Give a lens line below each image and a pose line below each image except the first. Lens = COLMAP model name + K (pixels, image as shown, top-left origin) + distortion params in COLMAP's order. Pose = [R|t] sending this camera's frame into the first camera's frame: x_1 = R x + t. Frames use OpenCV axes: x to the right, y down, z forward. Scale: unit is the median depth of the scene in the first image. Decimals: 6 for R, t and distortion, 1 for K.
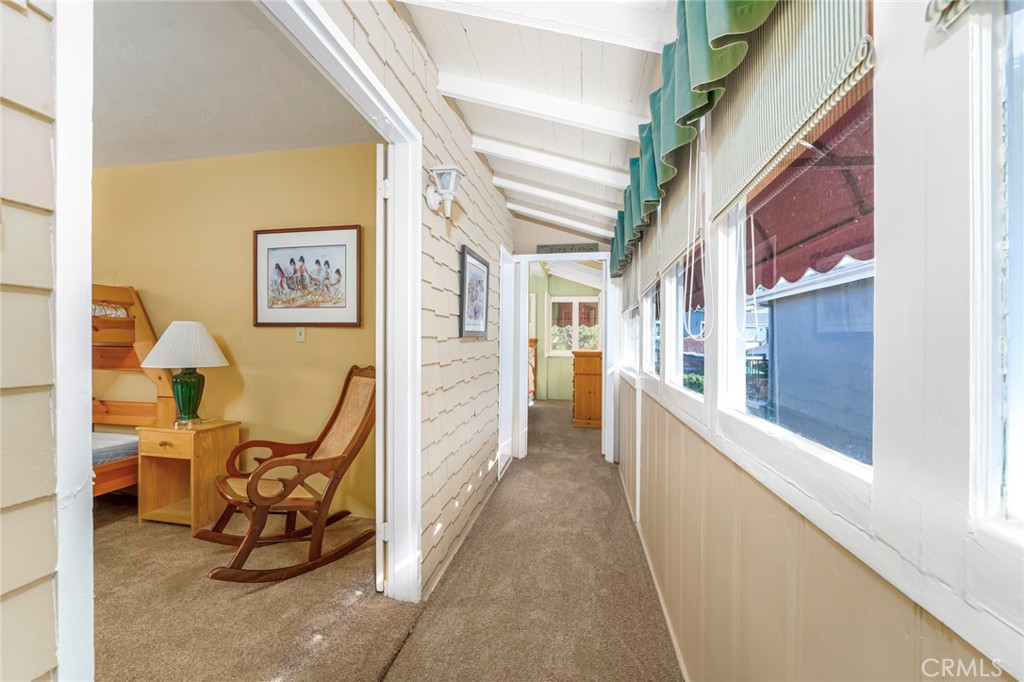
lens RADIAL K [[417.1, 0, 514.8], [0, 417.1, 341.1], [0, 0, 1]] dist [-0.012429, 0.000098]
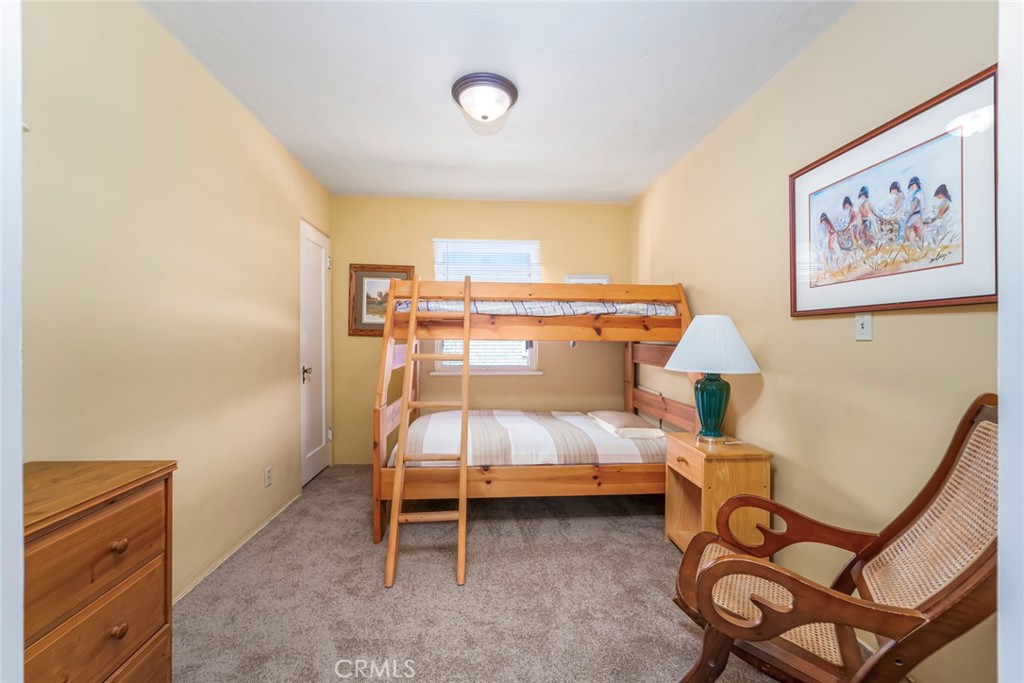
lens RADIAL K [[417.1, 0, 514.8], [0, 417.1, 341.6], [0, 0, 1]] dist [-0.012429, 0.000098]
pose [[0.264531, 0.000691, -0.964377, -0.101820], [-0.001431, 0.999999, 0.000324, 0.004420], [0.964376, 0.001295, 0.264531, 0.403074]]
